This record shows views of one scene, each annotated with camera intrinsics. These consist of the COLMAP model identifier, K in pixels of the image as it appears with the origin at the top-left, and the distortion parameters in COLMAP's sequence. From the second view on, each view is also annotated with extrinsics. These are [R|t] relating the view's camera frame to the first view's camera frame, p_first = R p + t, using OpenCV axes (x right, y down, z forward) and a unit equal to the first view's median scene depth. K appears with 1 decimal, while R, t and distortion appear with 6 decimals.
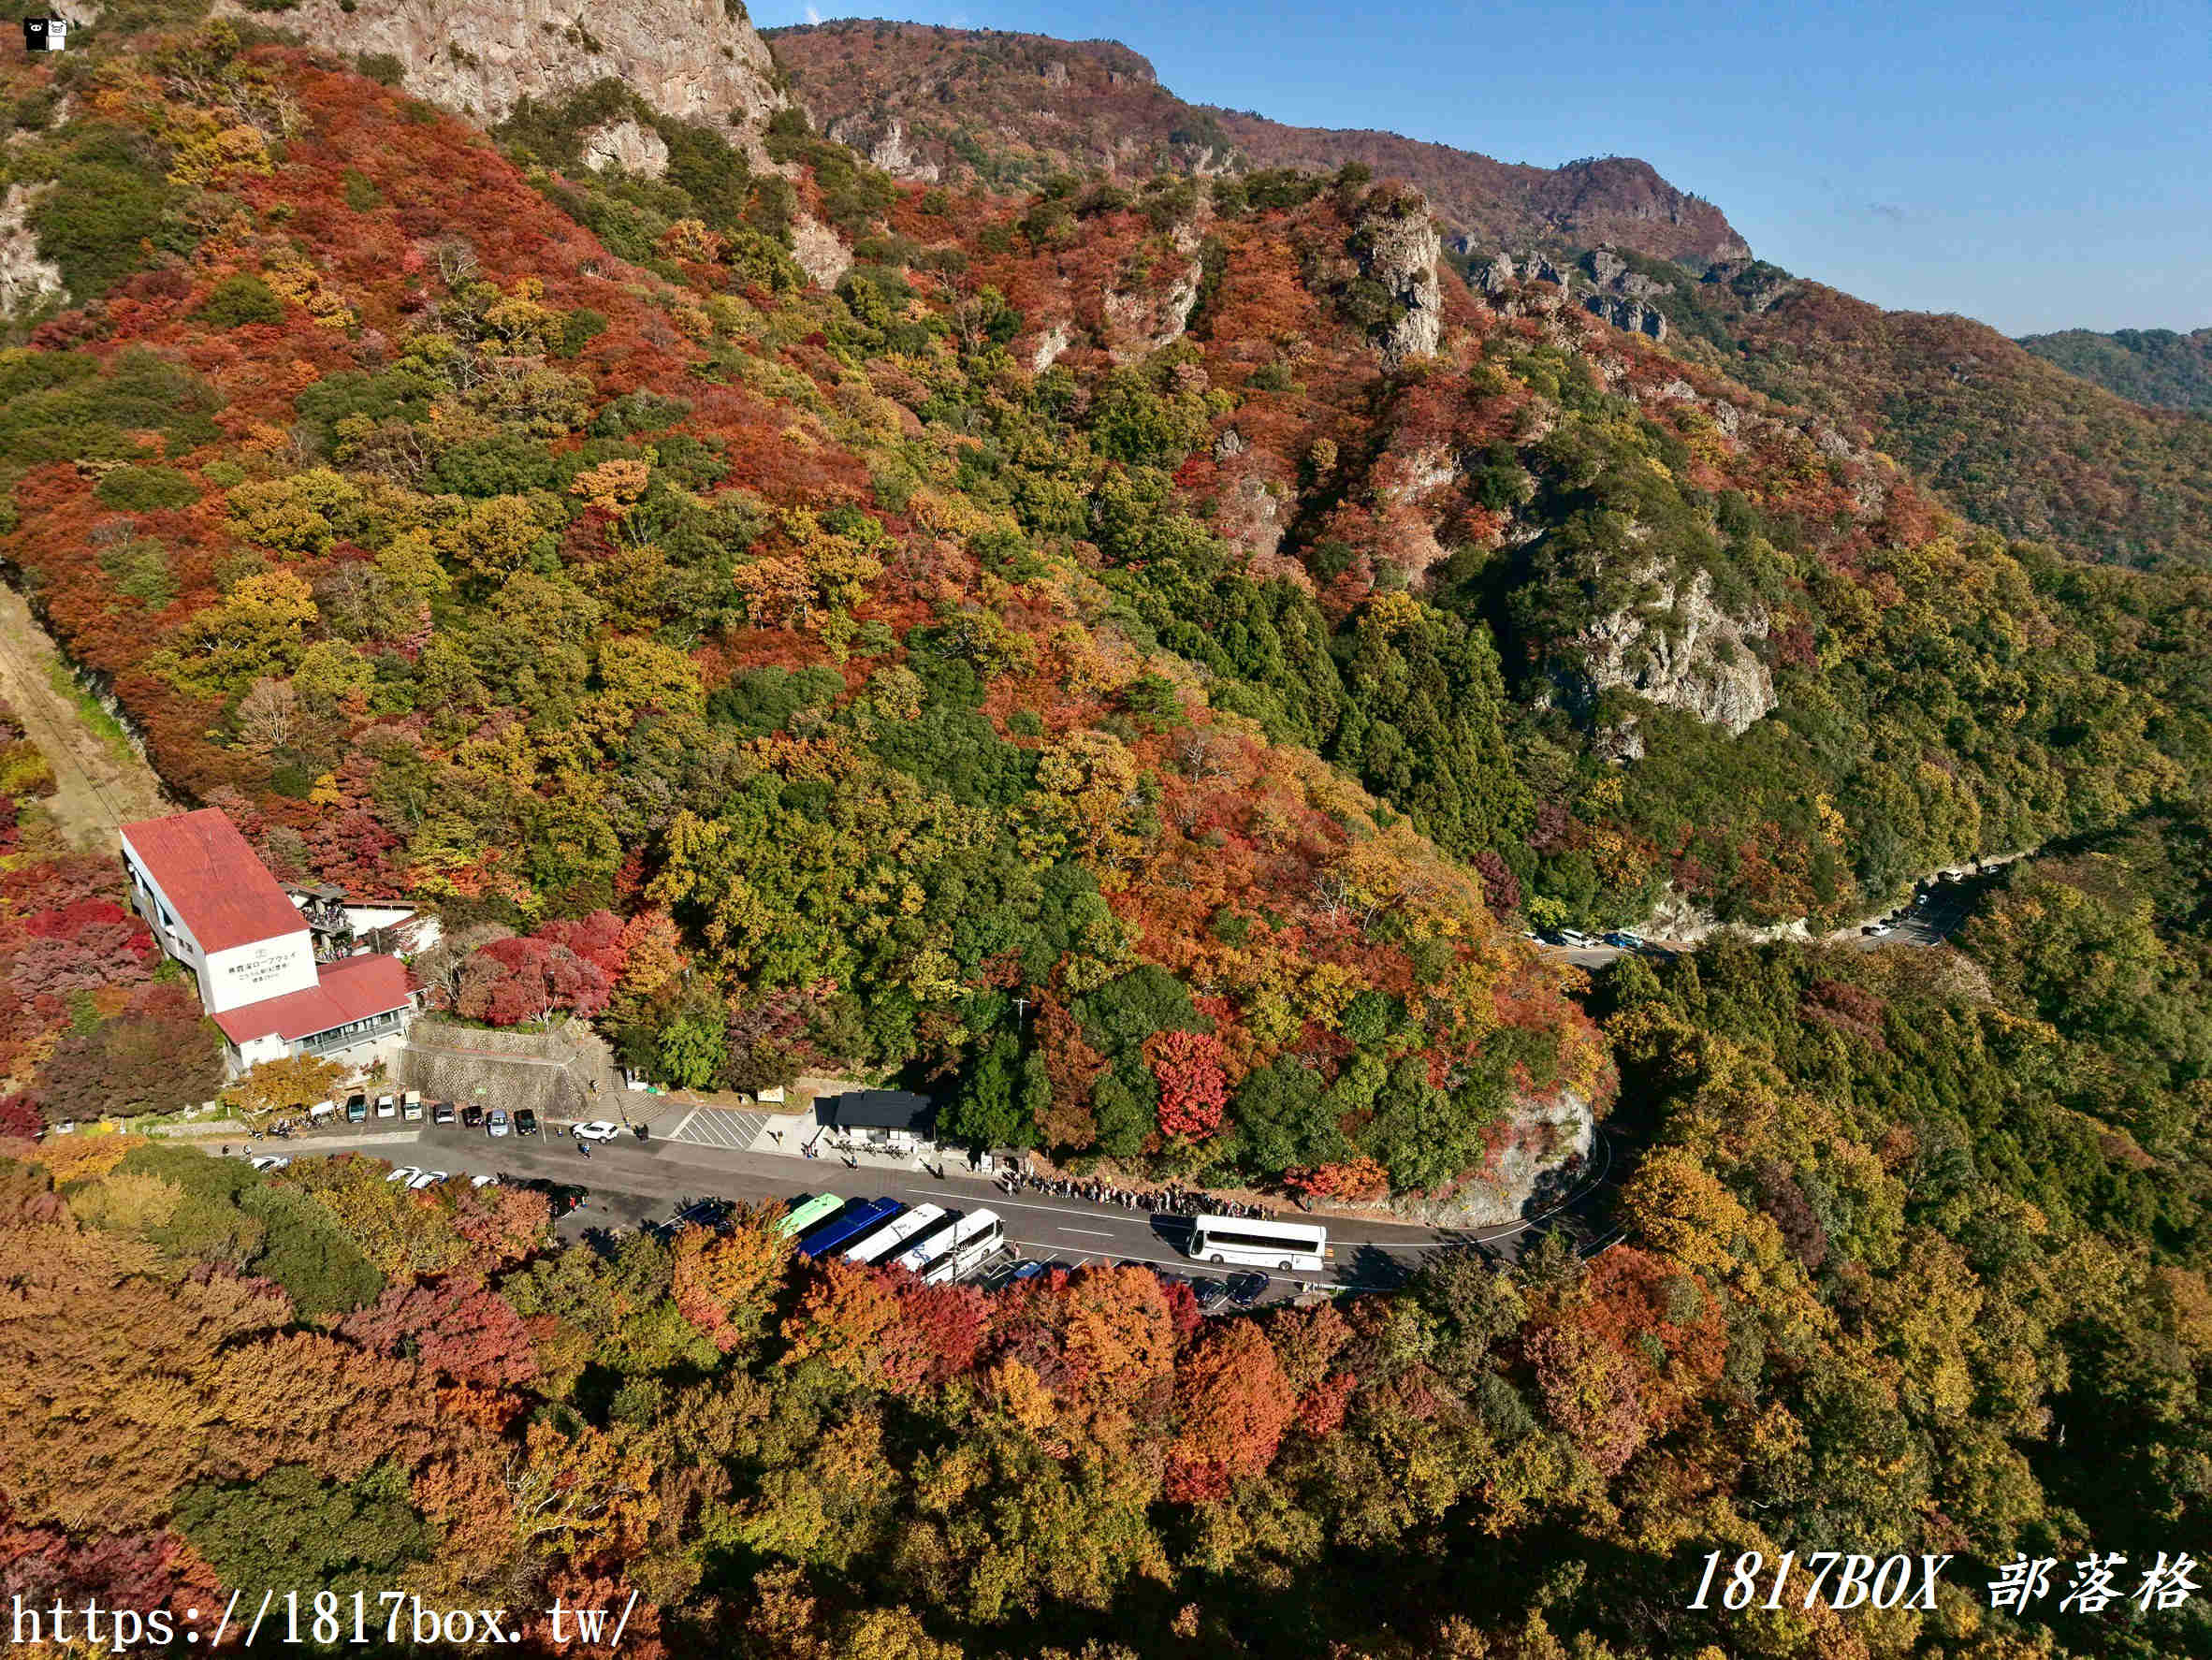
lens RADIAL K [[1467.9, 0, 1088.9], [0, 1467.9, 832.9], [0, 0, 1]] dist [0.049572, -0.050897]
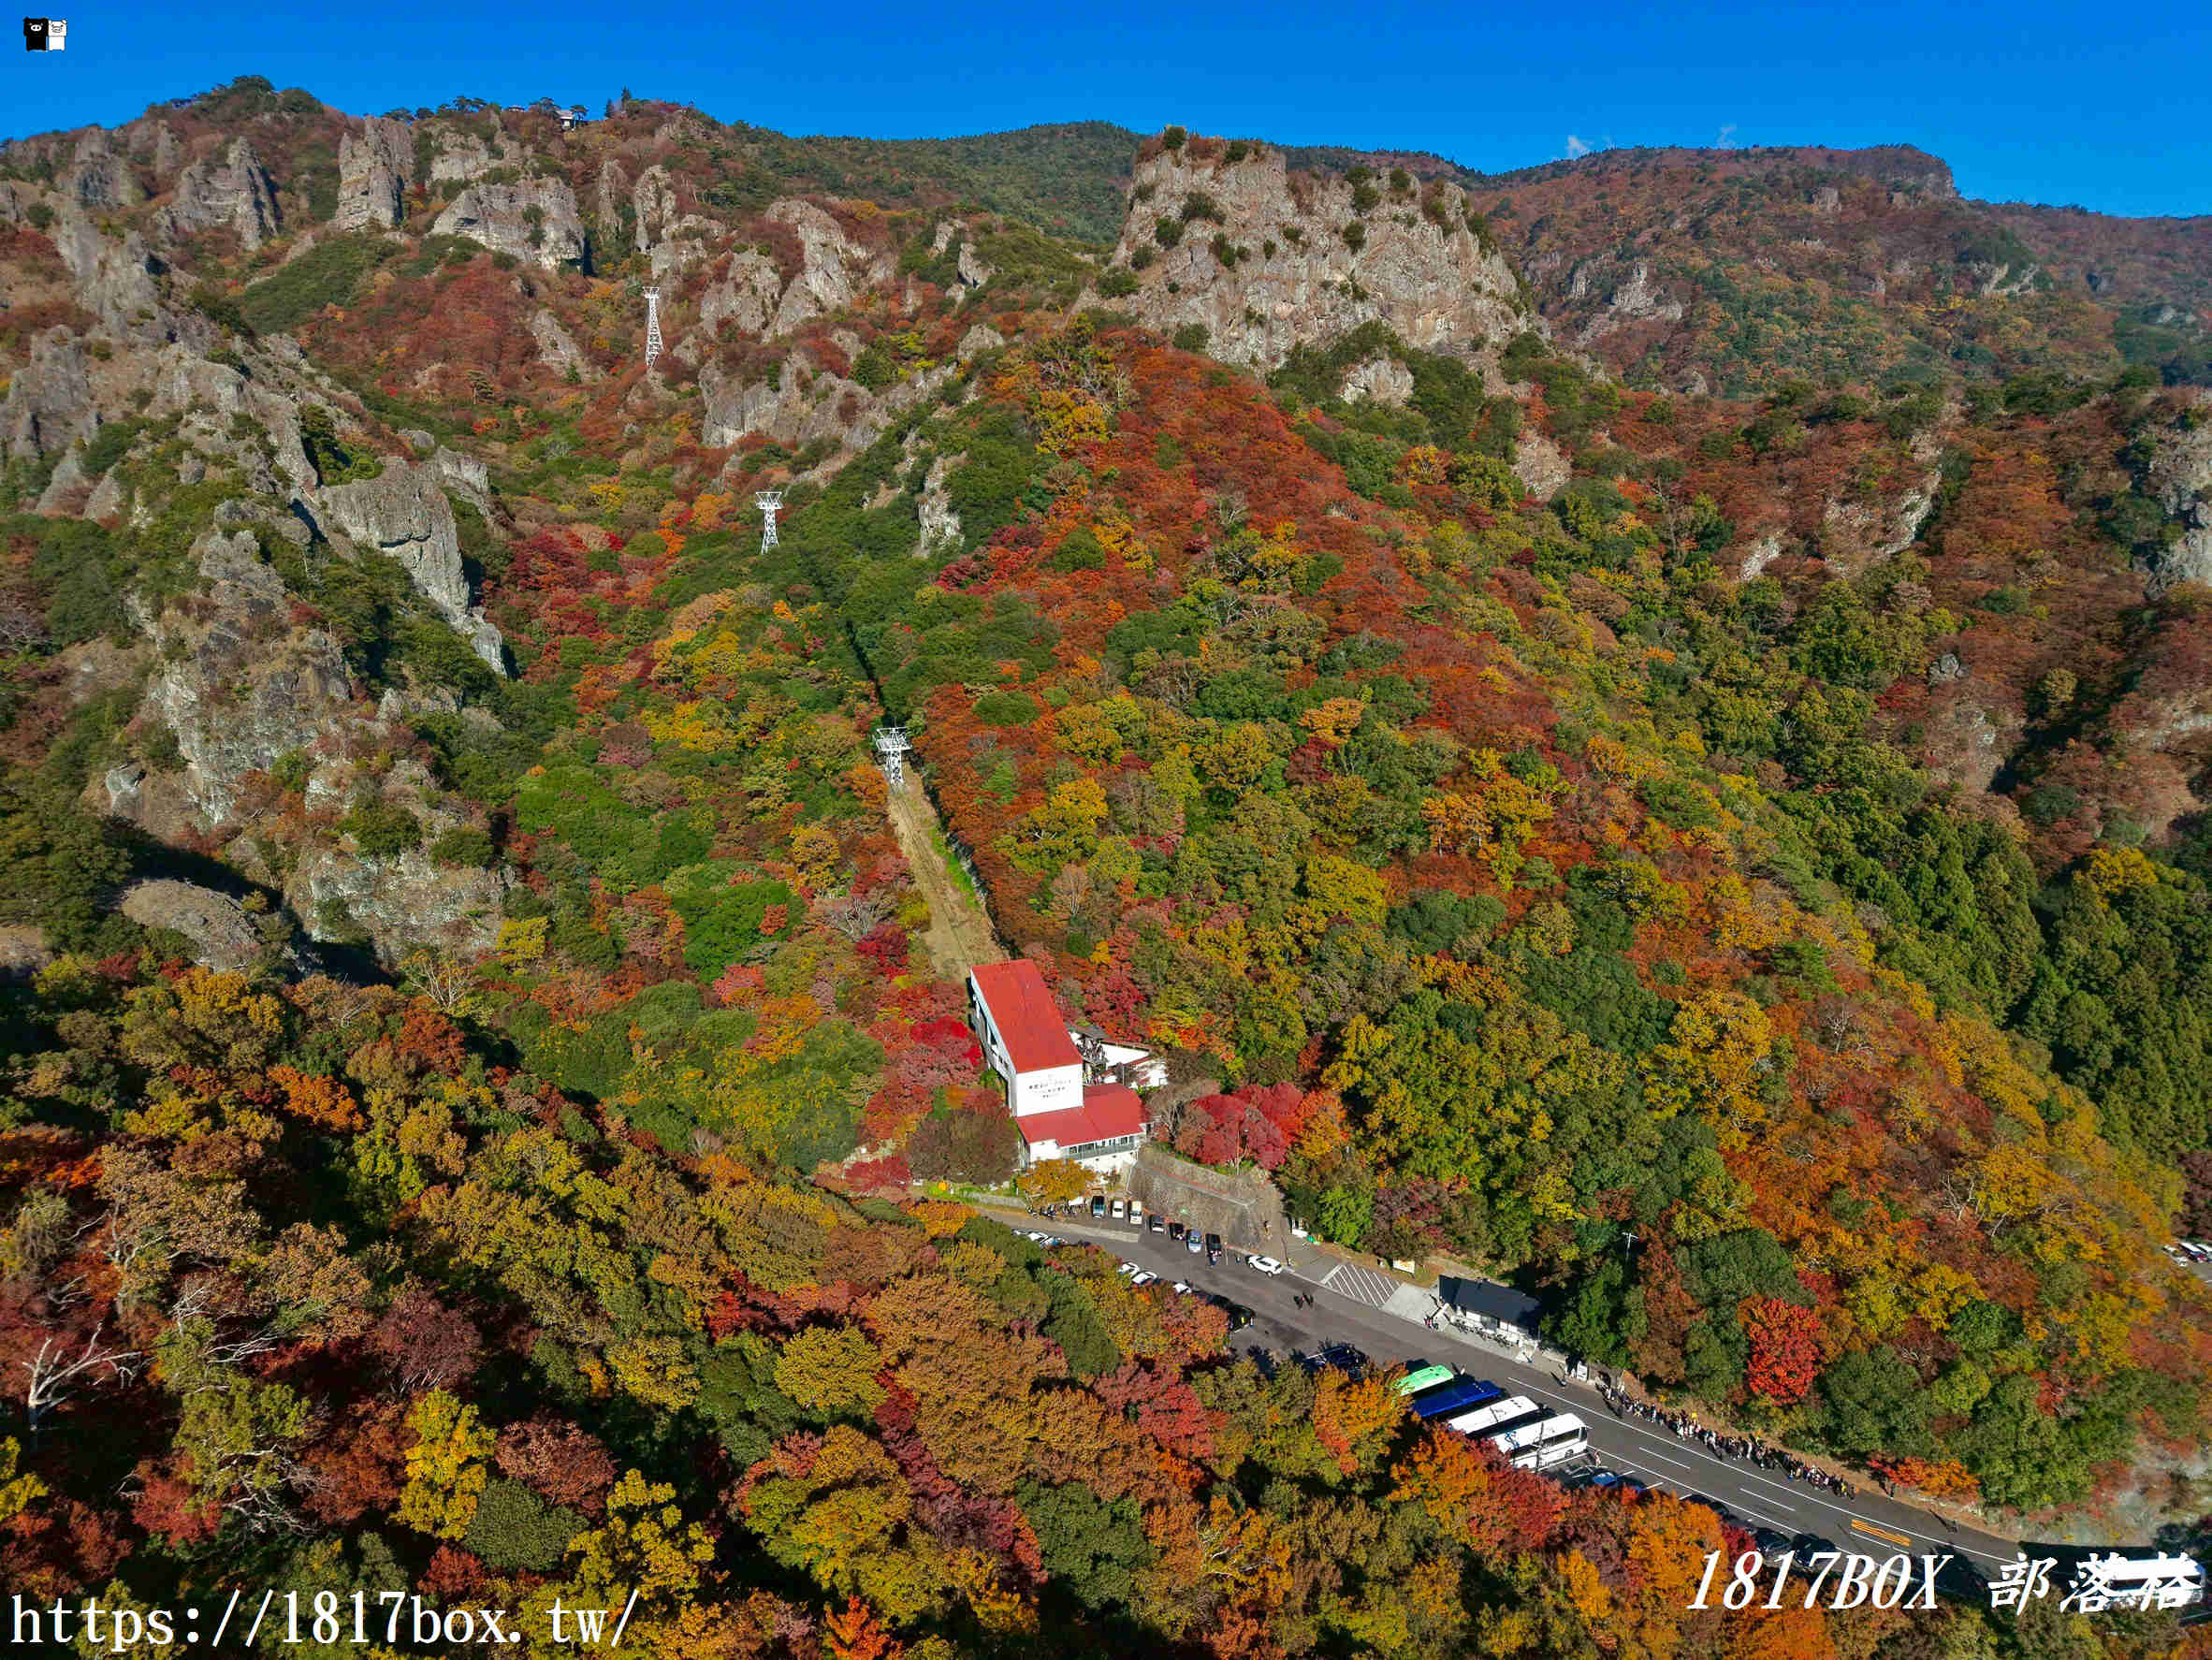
lens RADIAL K [[1467.9, 0, 1088.9], [0, 1467.9, 832.9], [0, 0, 1]] dist [0.049572, -0.050897]
pose [[0.895669, 0.095466, -0.434355, 0.038101], [-0.122279, 0.991908, -0.034139, -0.084978], [0.427581, 0.083690, 0.900095, -0.193602]]
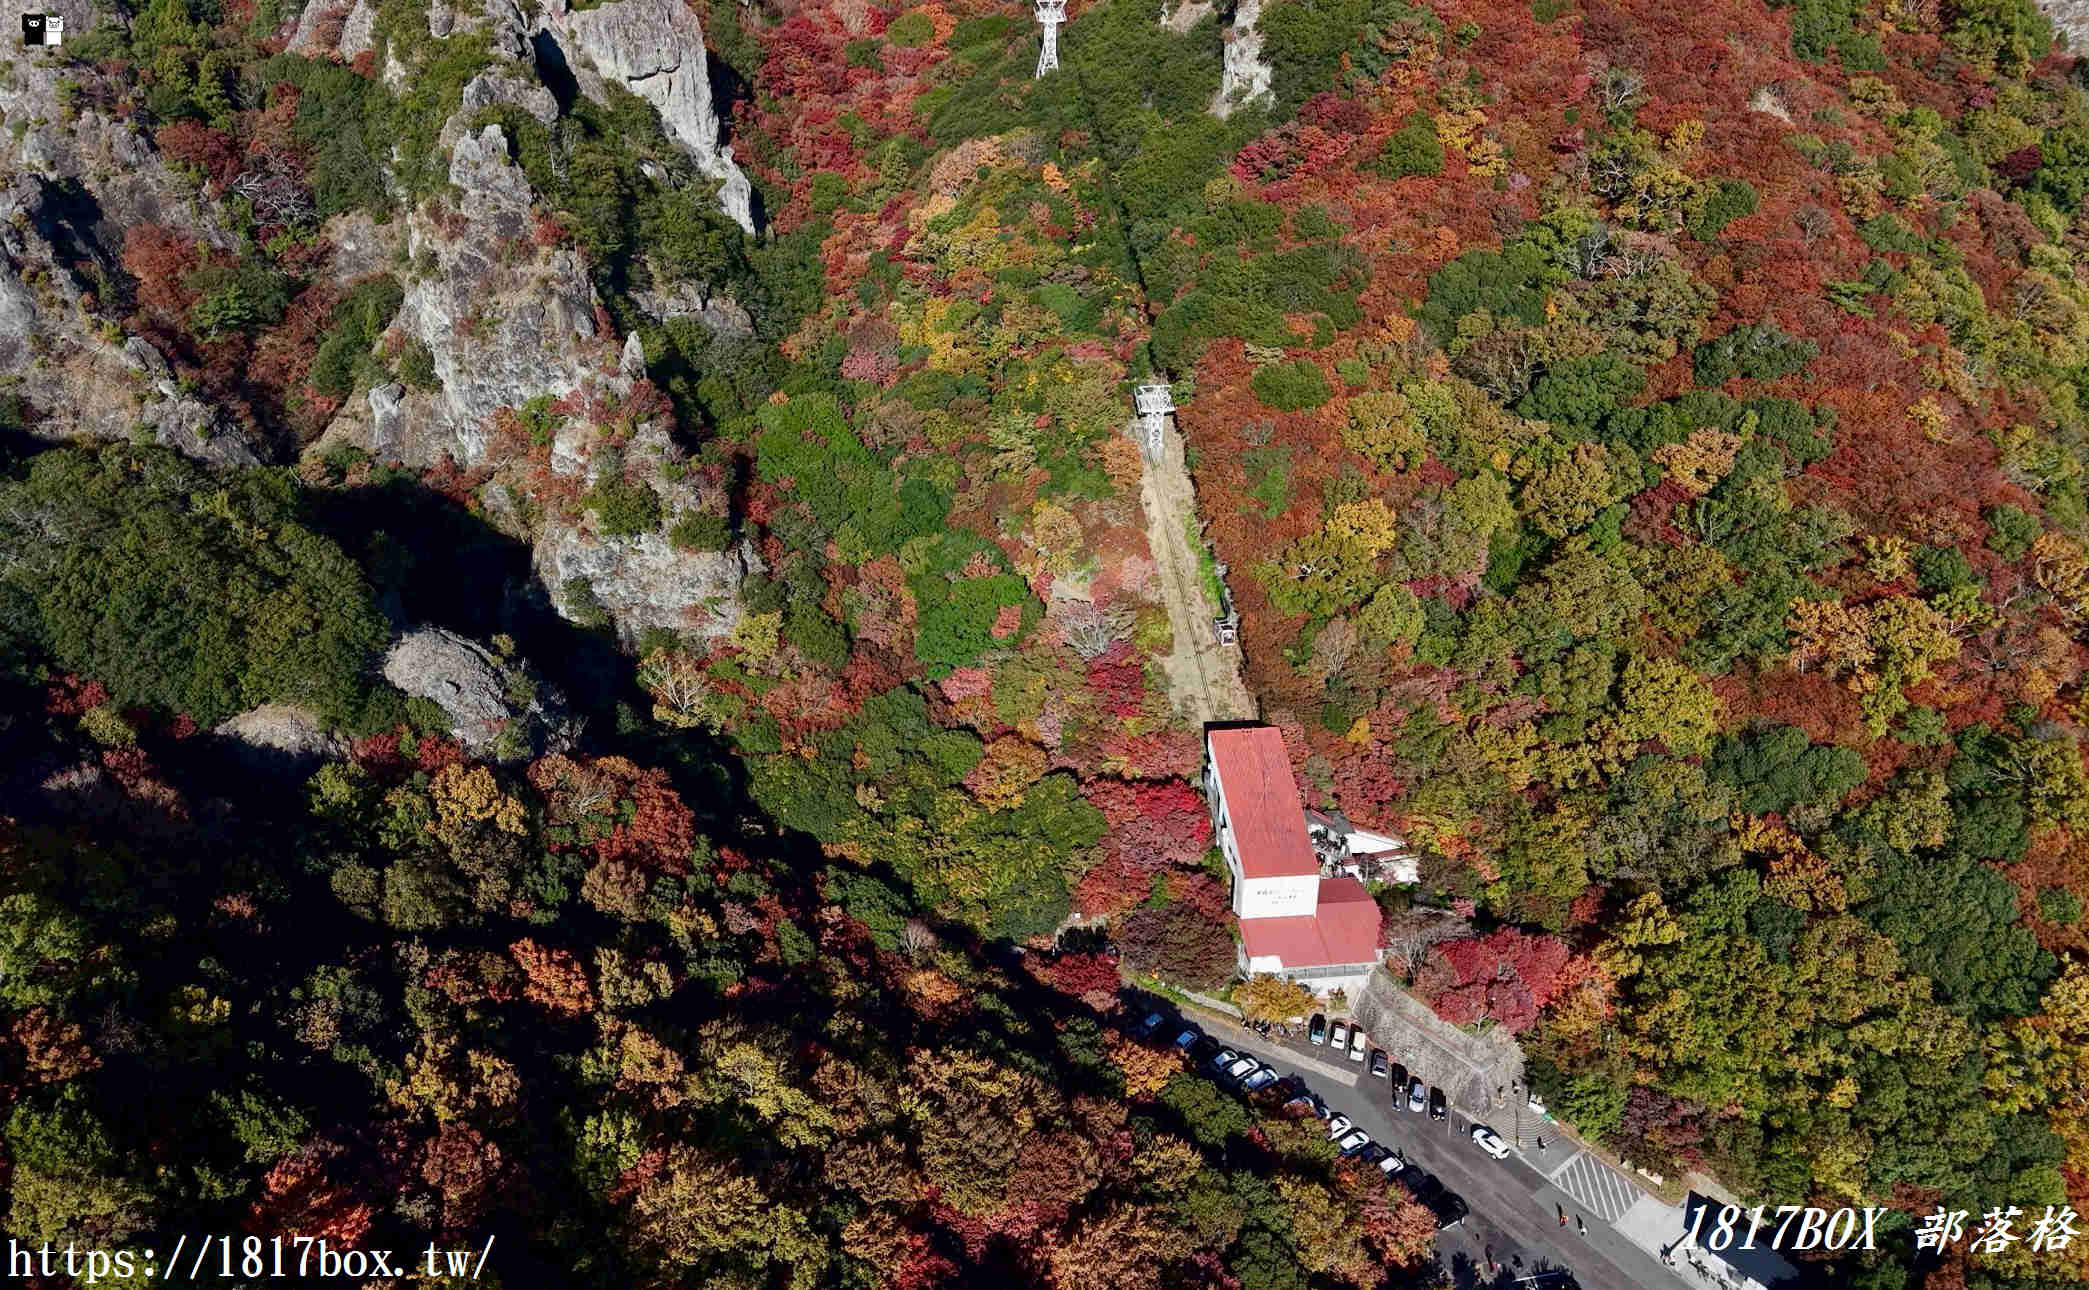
lens RADIAL K [[1627.4, 0, 979.9], [0, 1627.4, 638.9], [0, 0, 1]] dist [0.051683, -0.060026]
pose [[0.752147, 0.320327, -0.575903, -0.013149], [-0.192117, 0.942536, 0.273344, -0.369002], [0.630369, -0.094954, 0.770466, -0.180896]]
